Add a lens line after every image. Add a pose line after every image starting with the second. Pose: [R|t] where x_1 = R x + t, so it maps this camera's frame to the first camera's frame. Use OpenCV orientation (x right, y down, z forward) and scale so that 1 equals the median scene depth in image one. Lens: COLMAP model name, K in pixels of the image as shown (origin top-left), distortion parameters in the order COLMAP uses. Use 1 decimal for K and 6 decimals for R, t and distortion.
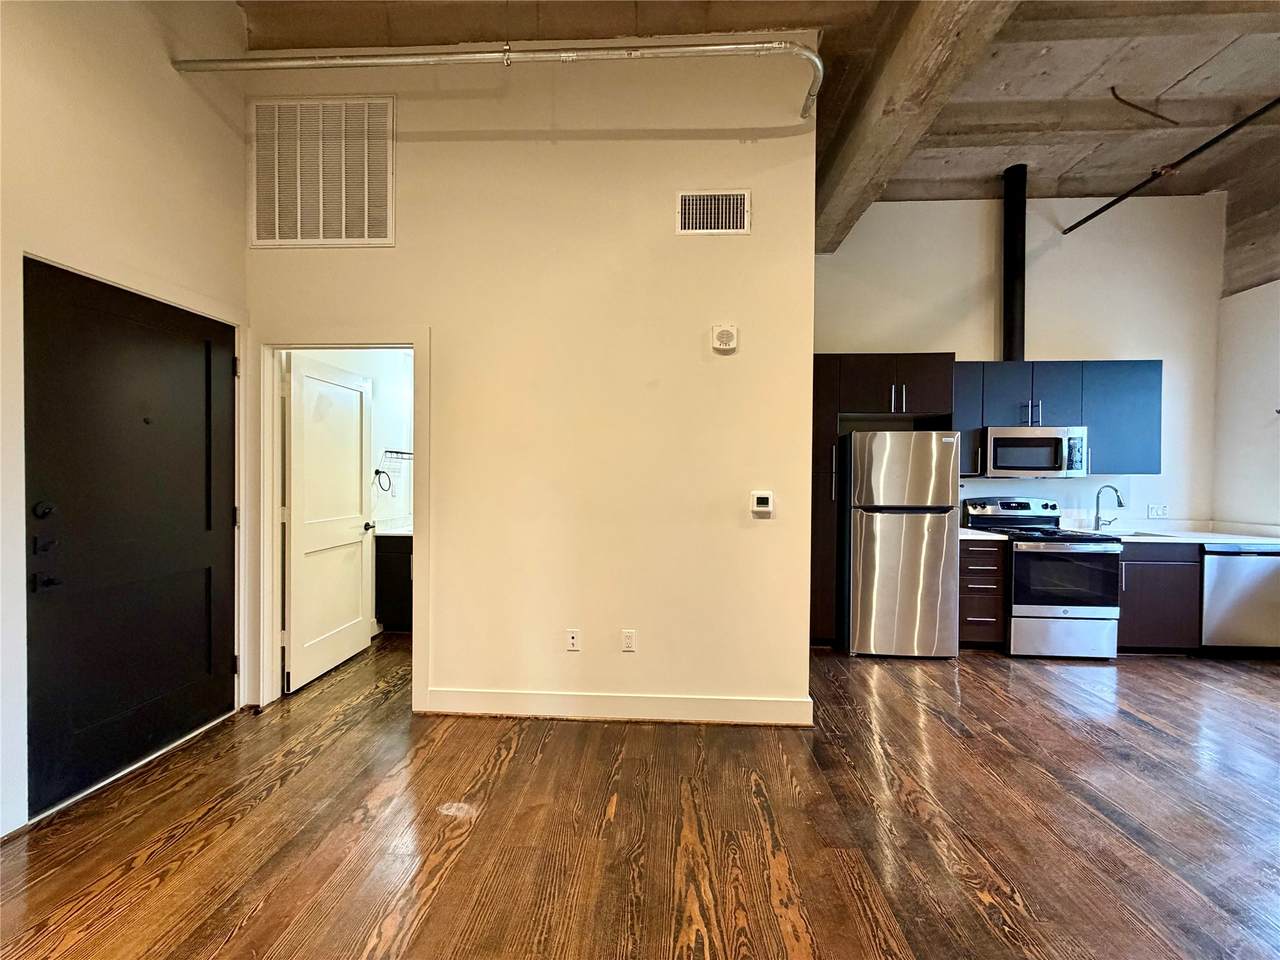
lens RADIAL K [[510.3, 0, 636.0], [0, 510.3, 482.0], [0, 0, 1]] dist [0.000848, -0.000485]
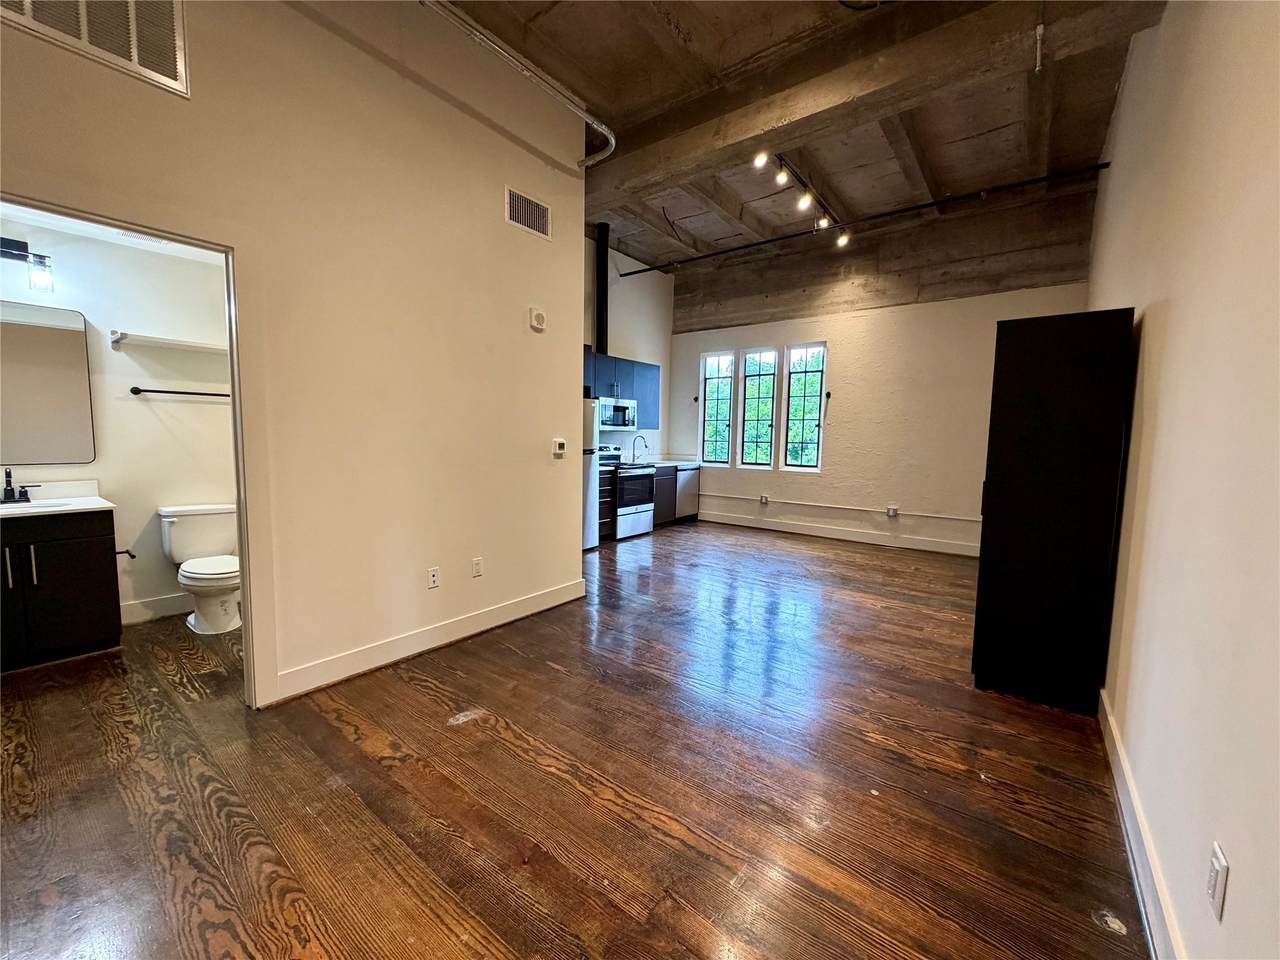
lens RADIAL K [[510.3, 0, 639.7], [0, 510.3, 482.8], [0, 0, 1]] dist [0.000848, -0.000485]
pose [[0.561105, -0.075349, 0.824308, -0.565385], [-0.002565, 0.995685, 0.092760, 0.006008], [-0.827740, -0.054163, 0.558491, 0.034619]]
